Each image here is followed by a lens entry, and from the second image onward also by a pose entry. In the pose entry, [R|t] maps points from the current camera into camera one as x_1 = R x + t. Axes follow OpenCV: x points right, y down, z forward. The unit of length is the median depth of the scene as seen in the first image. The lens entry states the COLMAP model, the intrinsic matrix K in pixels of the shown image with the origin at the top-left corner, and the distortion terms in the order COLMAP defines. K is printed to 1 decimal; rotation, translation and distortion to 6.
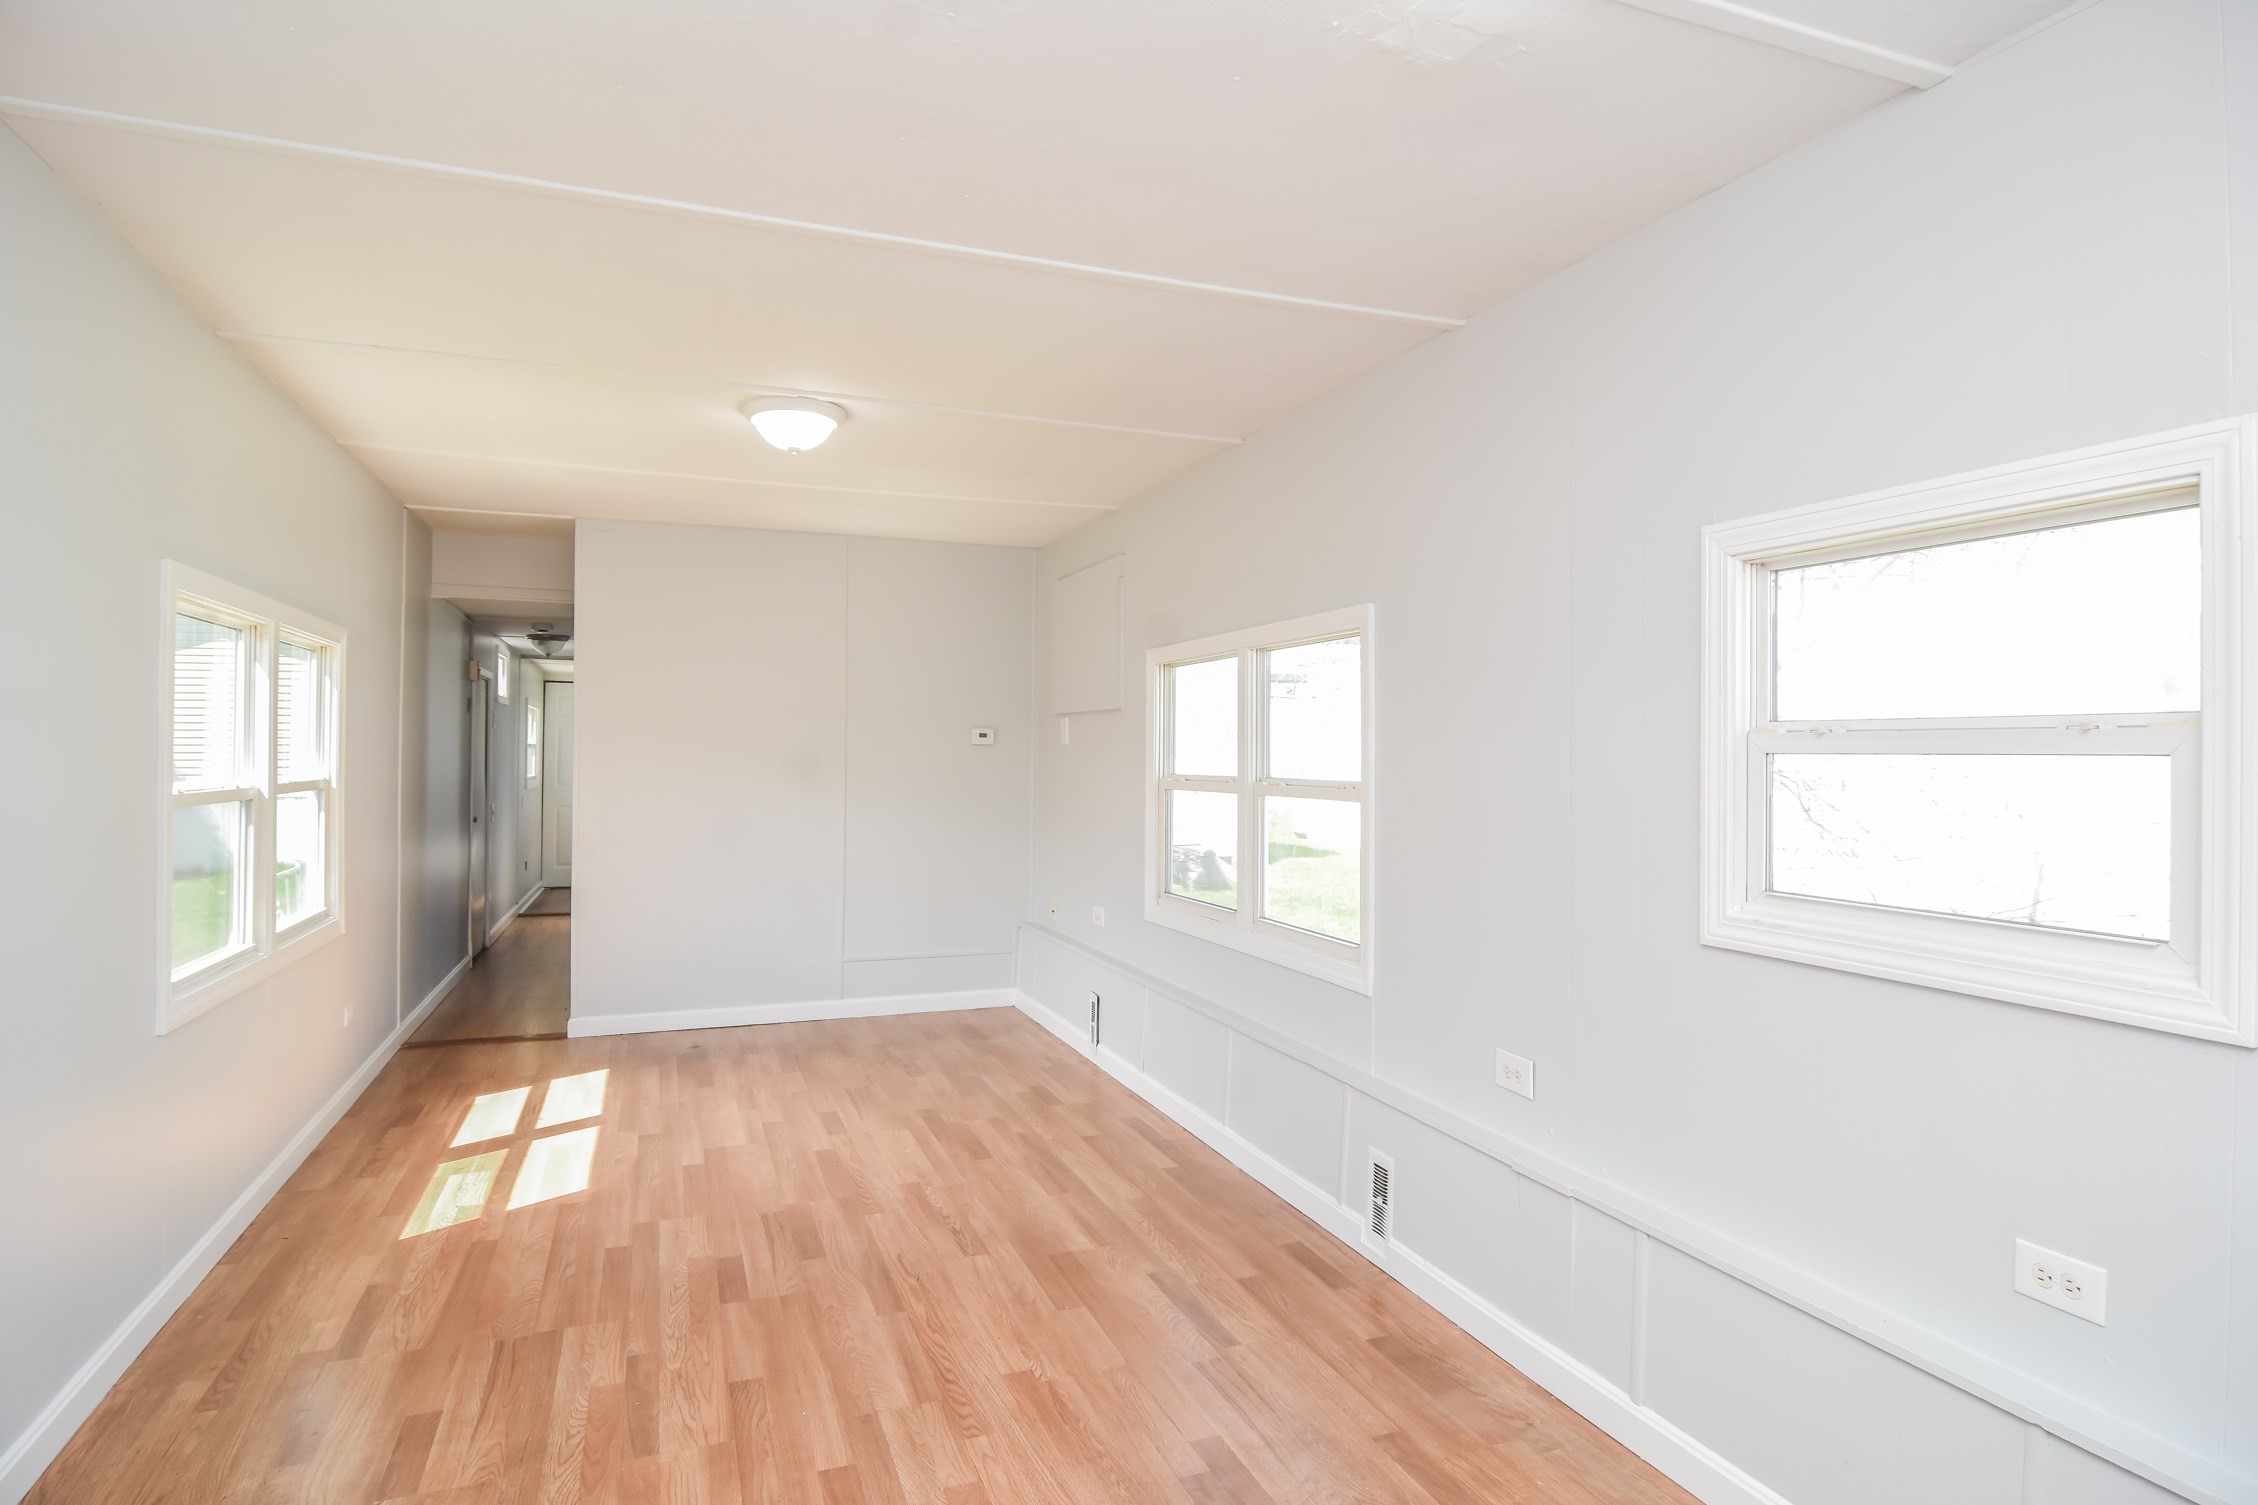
lens RADIAL K [[1206.9, 0, 1129.6], [0, 1206.9, 749.3], [0, 0, 1]] dist [-0.008420, -0.010716]
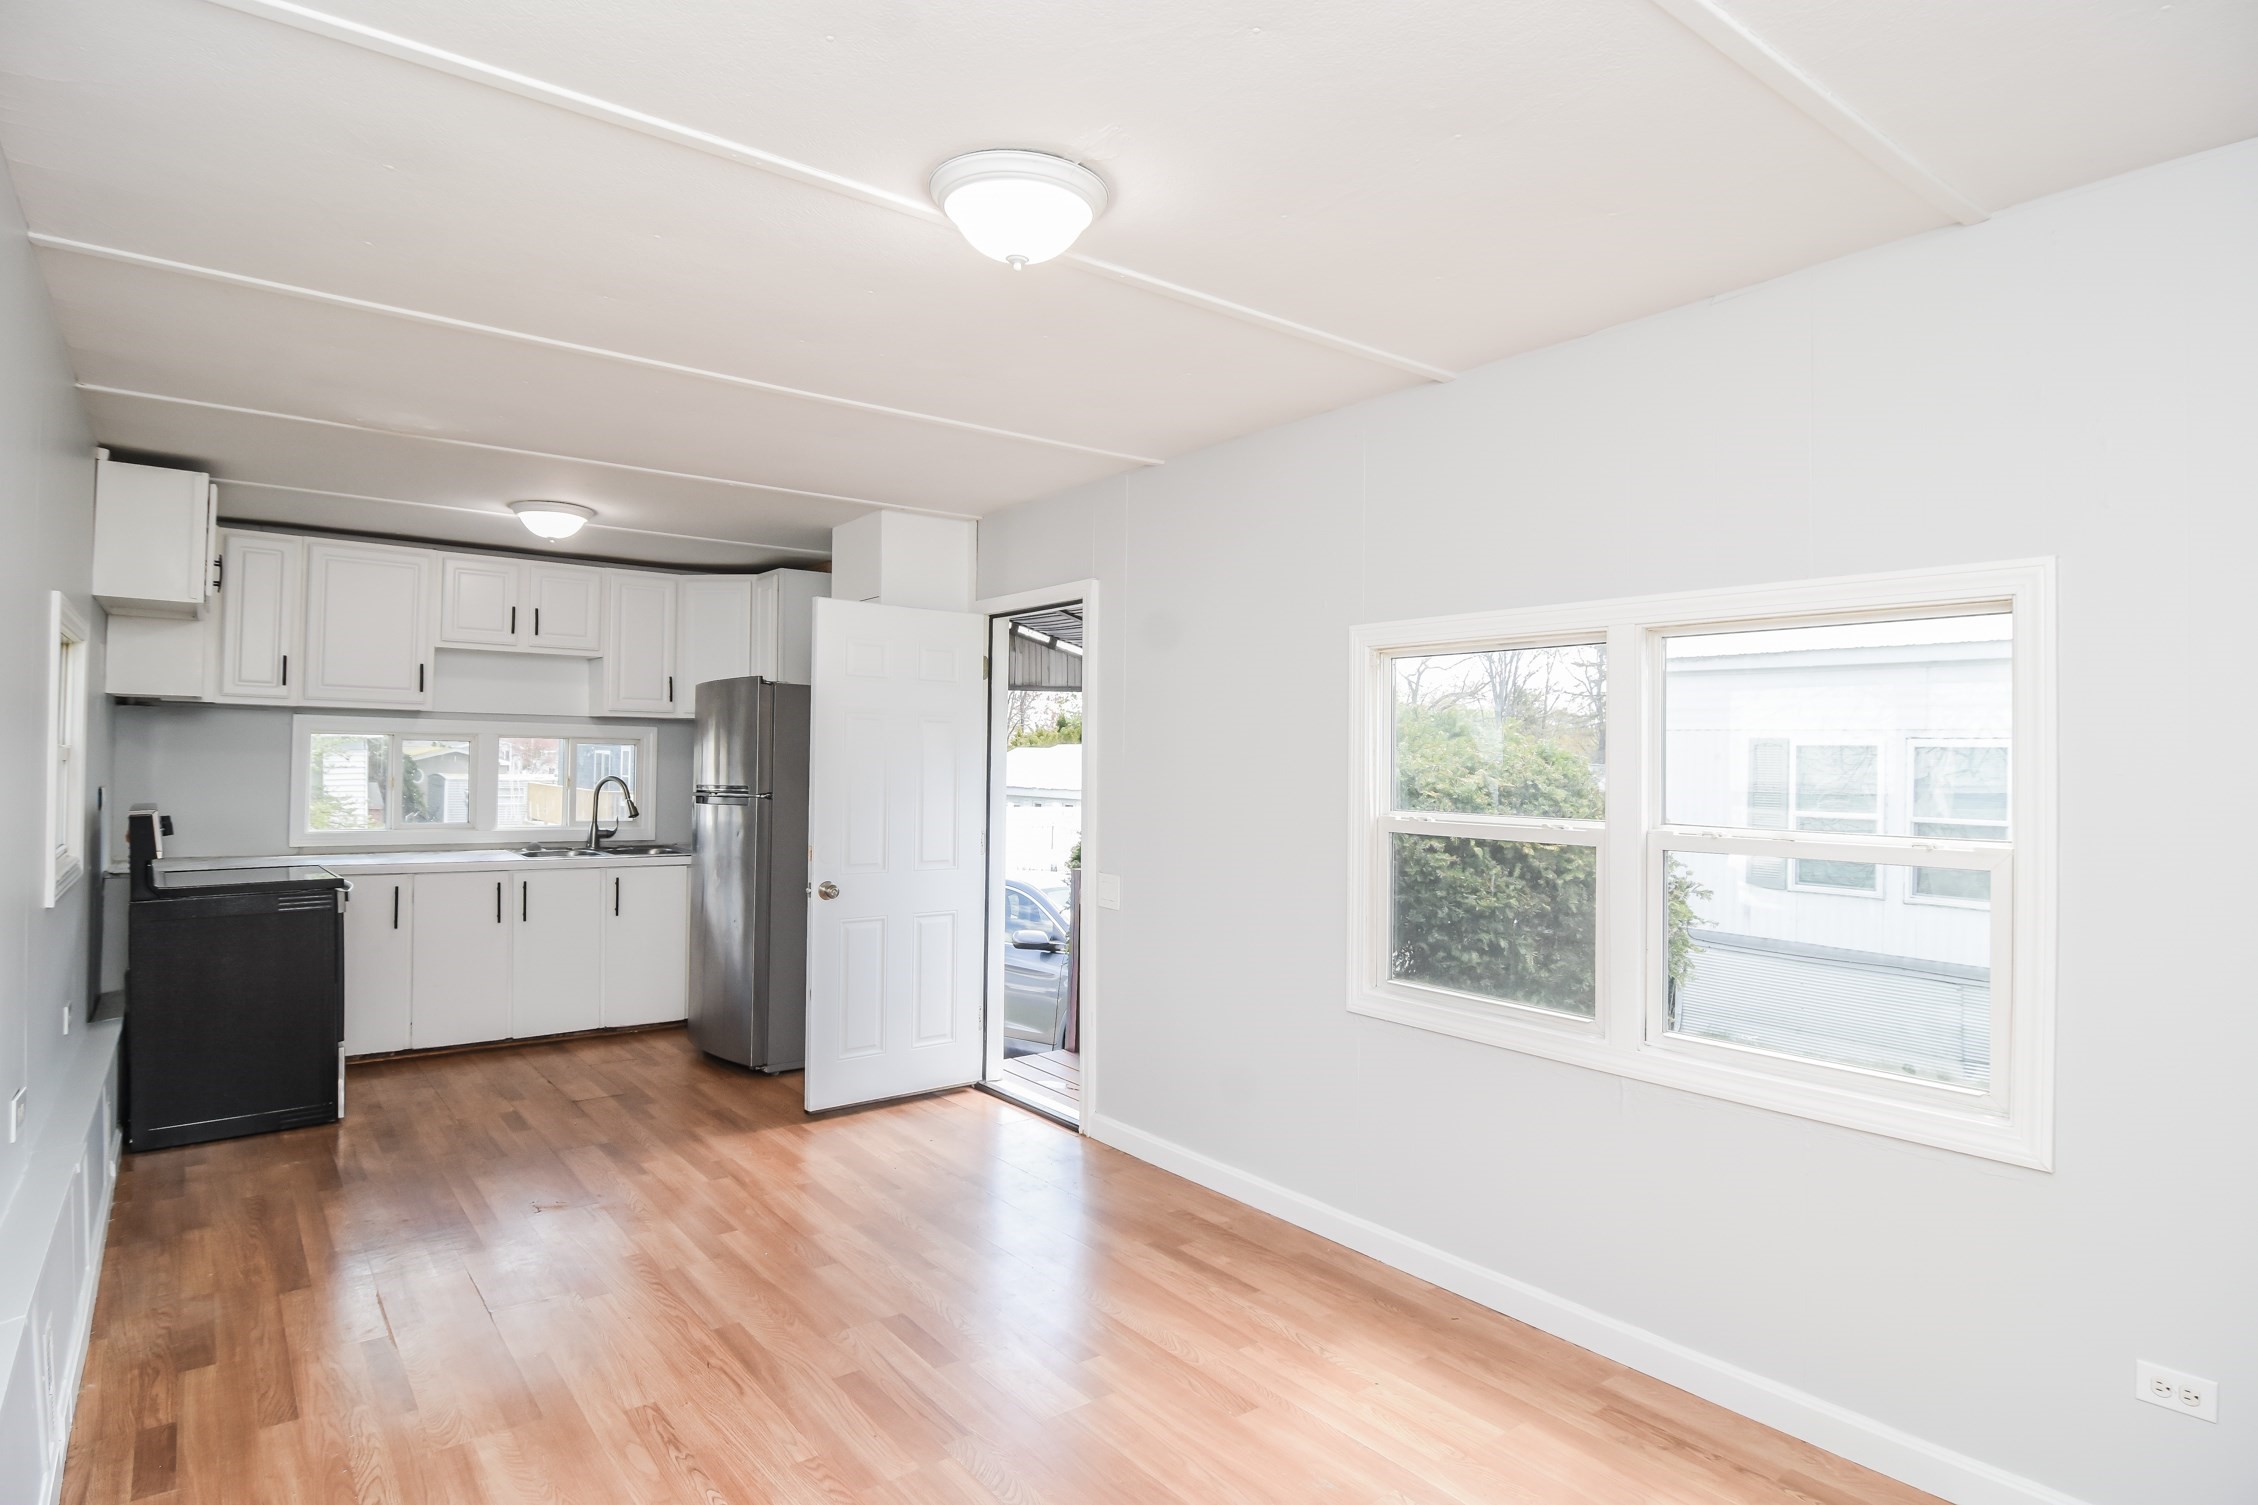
lens RADIAL K [[1206.9, 0, 1133.6], [0, 1206.9, 739.9], [0, 0, 1]] dist [-0.008420, -0.010716]
pose [[-0.958046, -0.021058, -0.285839, -0.194815], [-0.016508, 0.999696, -0.018319, -0.012215], [0.286137, -0.012832, -0.958103, 1.779734]]
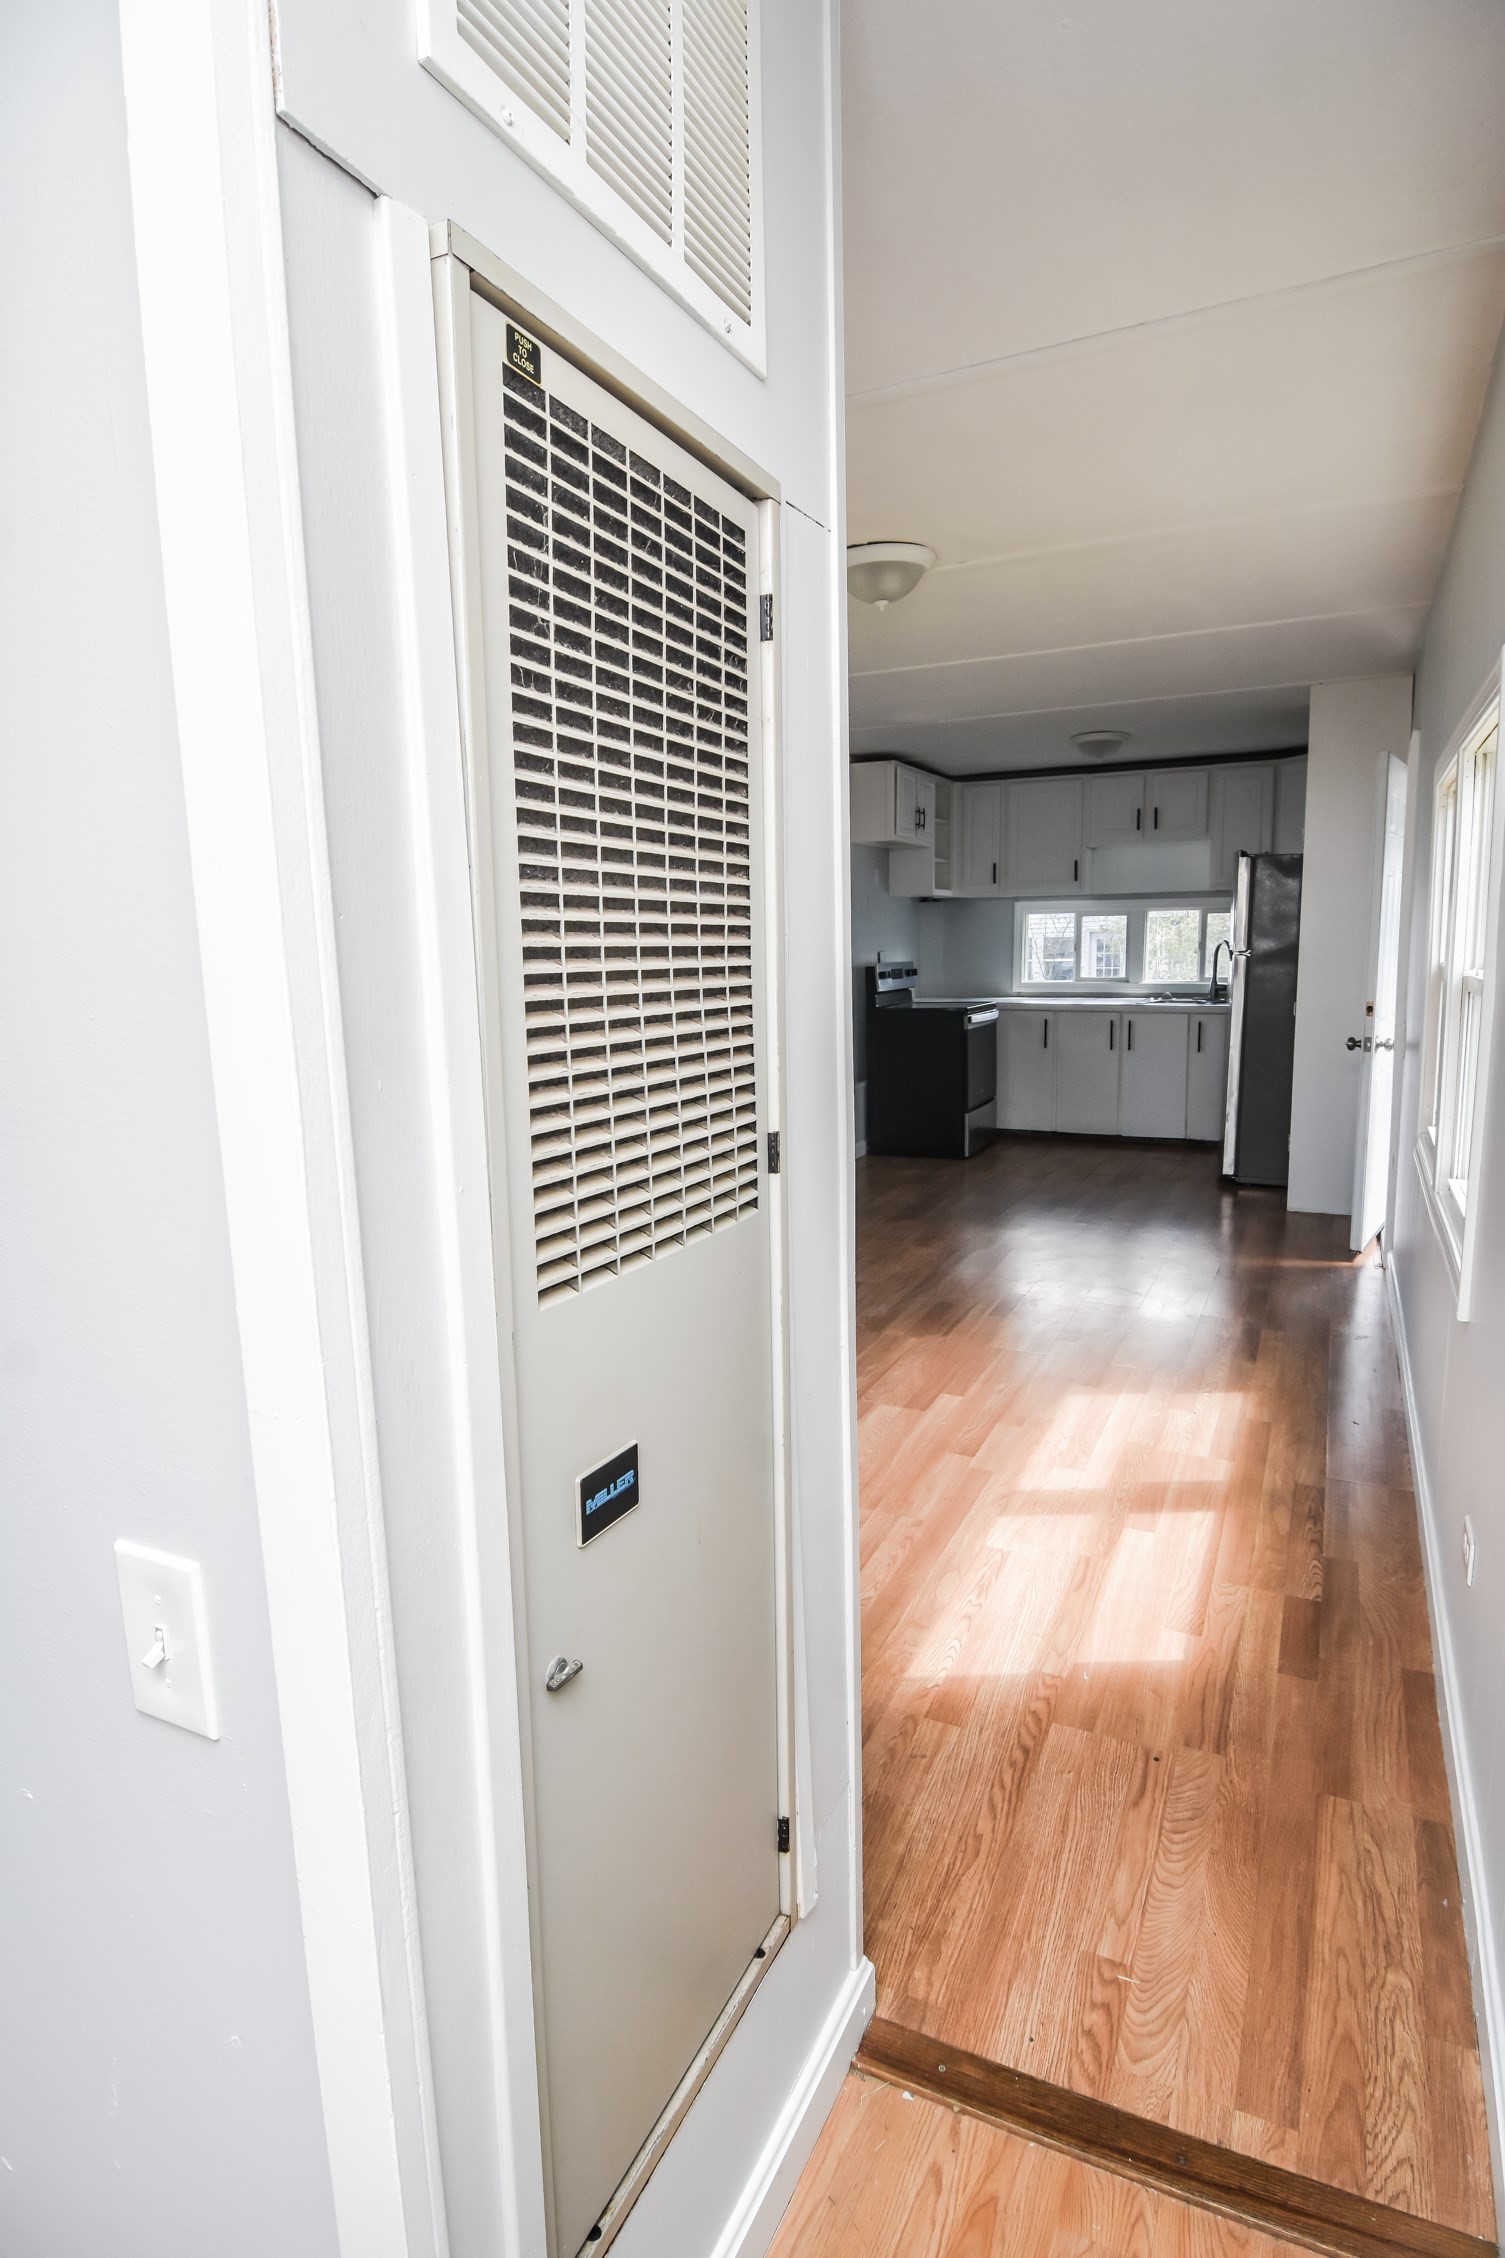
lens RADIAL K [[1206.9, 0, 762.8], [0, 1206.9, 1121.1], [0, 0, 1]] dist [-0.008420, -0.010716]
pose [[-0.687209, -0.099752, 0.719578, -1.042797], [0.016879, 0.988068, 0.153092, -0.002026], [-0.726263, 0.117352, -0.677326, 1.968883]]
